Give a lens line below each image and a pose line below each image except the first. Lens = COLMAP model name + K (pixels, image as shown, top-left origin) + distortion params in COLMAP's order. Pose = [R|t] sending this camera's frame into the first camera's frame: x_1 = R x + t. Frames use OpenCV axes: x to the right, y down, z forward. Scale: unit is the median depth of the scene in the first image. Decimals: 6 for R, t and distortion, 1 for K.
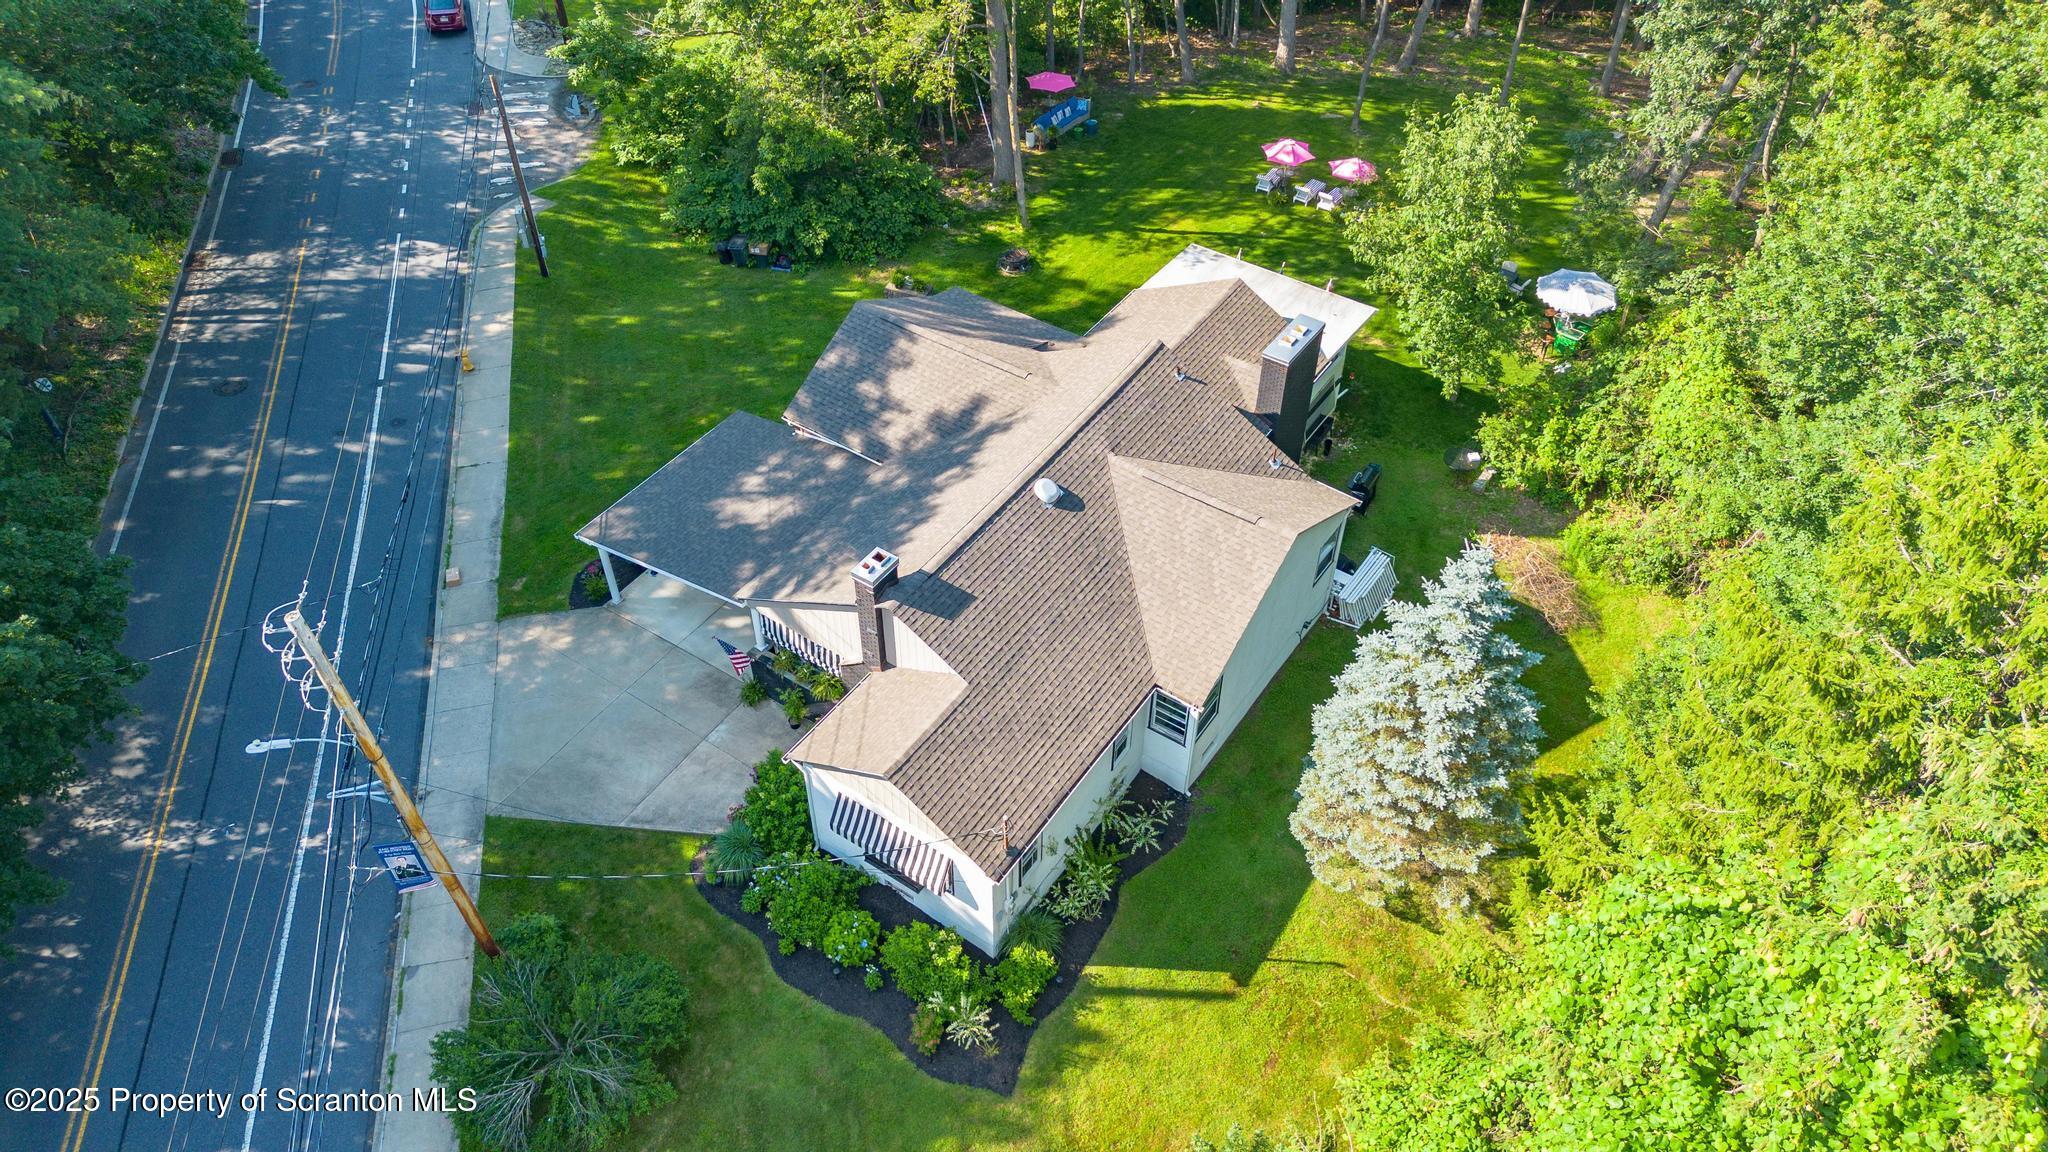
lens RADIAL K [[1442.7, 0, 1028.3], [0, 1442.7, 585.4], [0, 0, 1]] dist [0.093496, -0.136931]
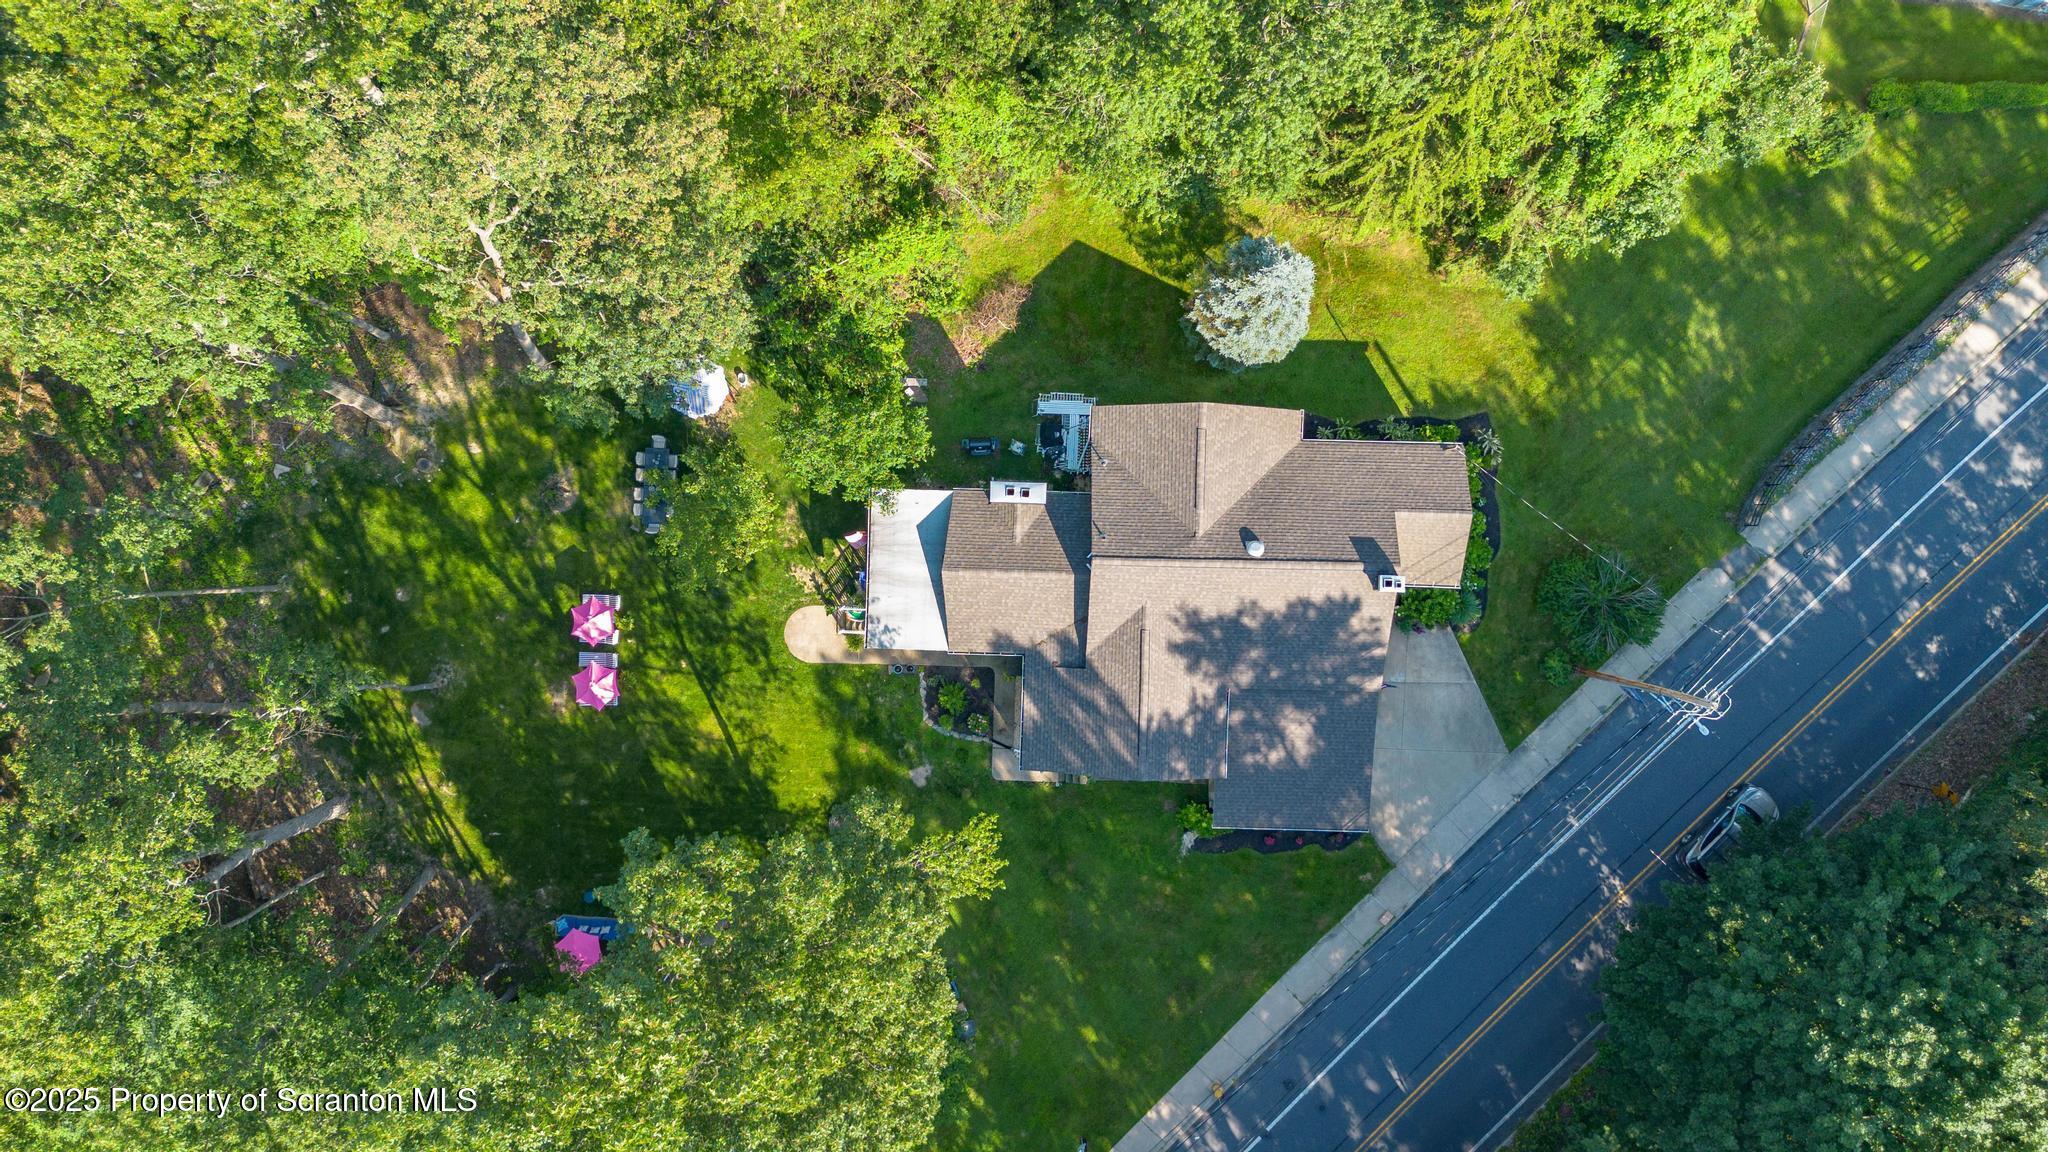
lens RADIAL K [[1454.3, 0, 1018.7], [0, 1454.3, 571.5], [0, 0, 1]] dist [0.069644, -0.082665]
pose [[-0.535503, -0.844514, 0.005734, 0.106316], [0.605565, -0.379236, 0.699622, -1.227393], [-0.588666, 0.378122, 0.714490, 0.001991]]
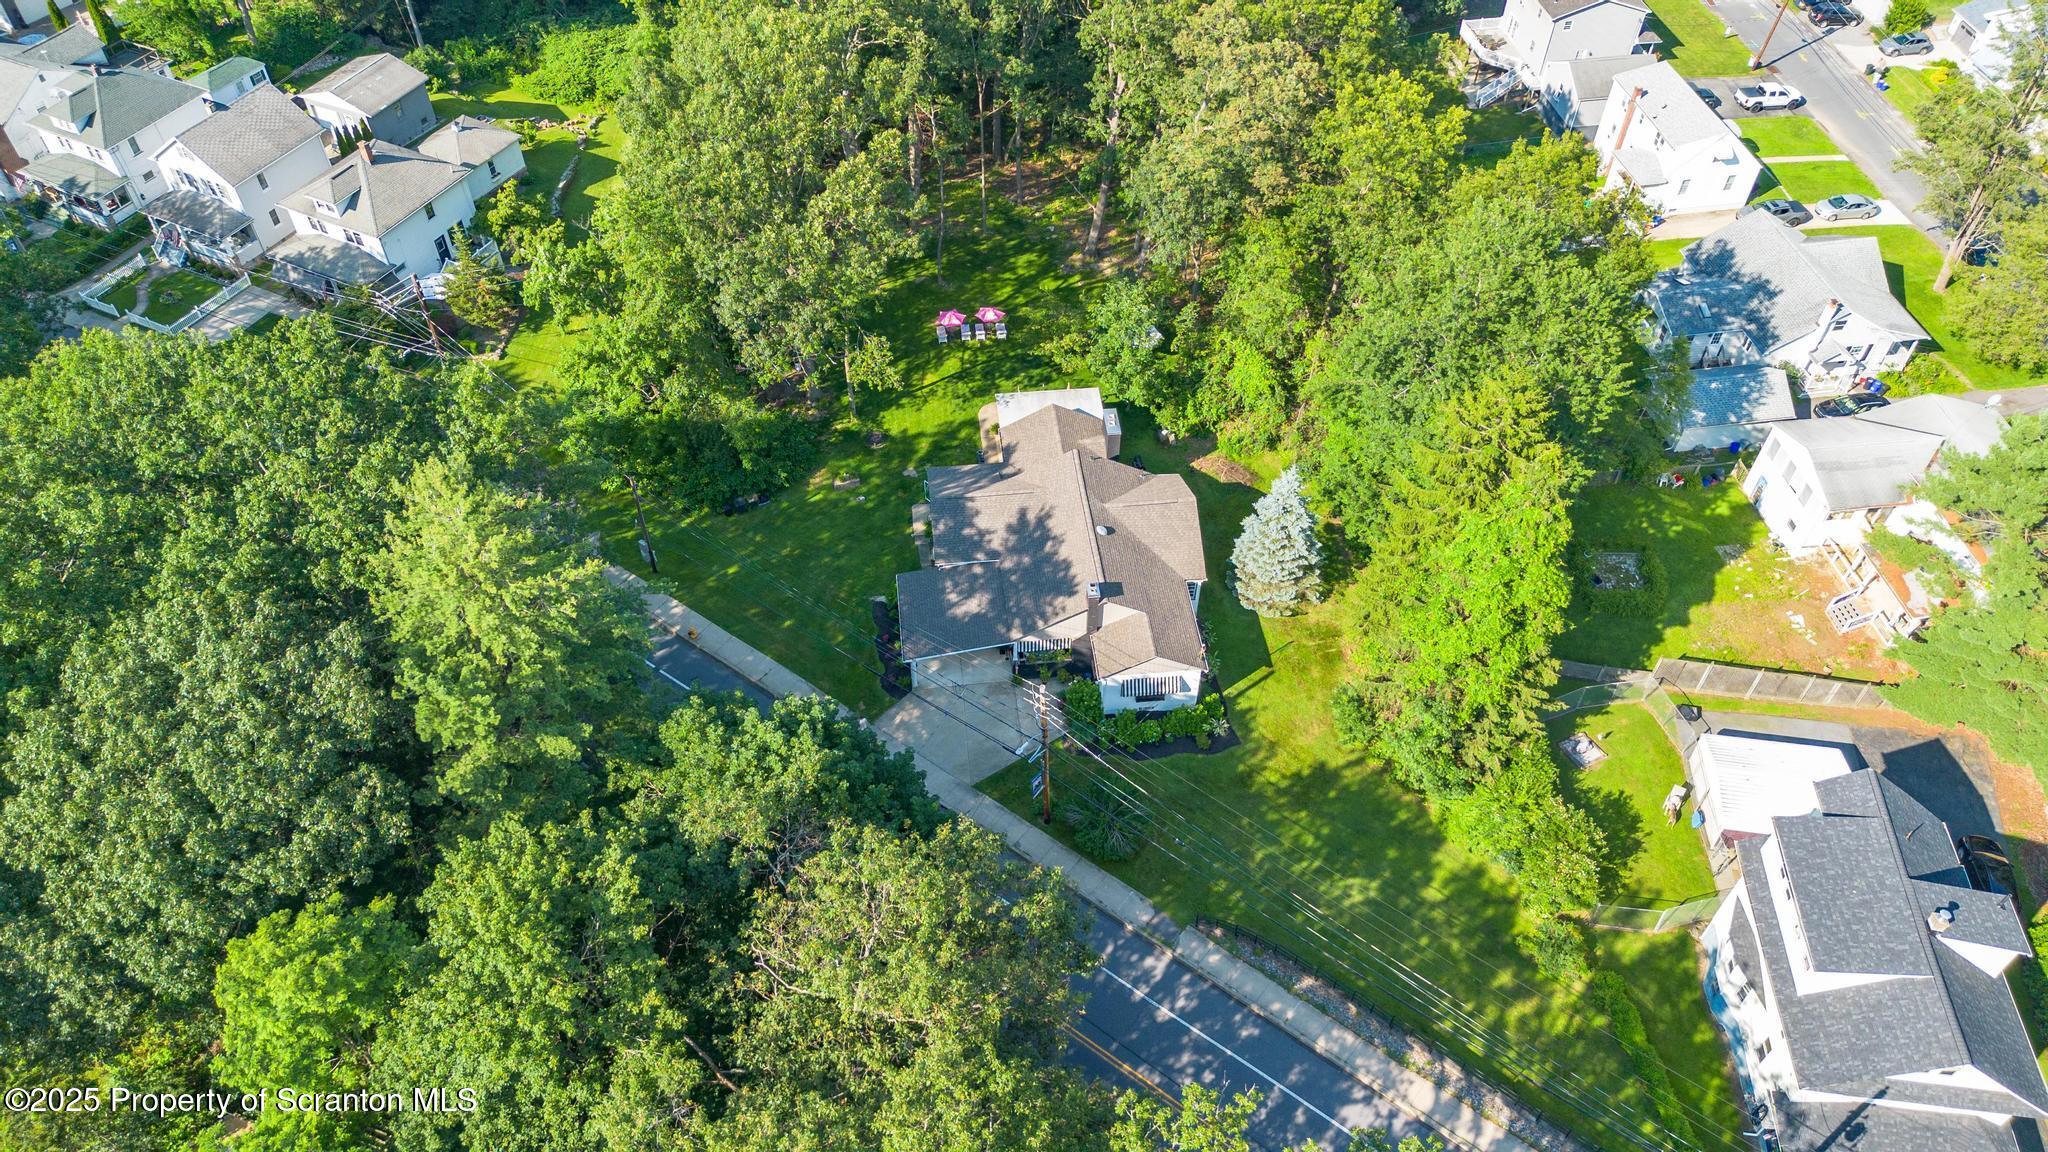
lens RADIAL K [[1442.7, 0, 1028.3], [0, 1442.7, 585.4], [0, 0, 1]] dist [0.093496, -0.136931]
pose [[0.762865, -0.474772, 0.438895, -0.997036], [0.457135, 0.876111, 0.153160, -0.350010], [-0.457237, 0.083794, 0.885389, -0.850076]]
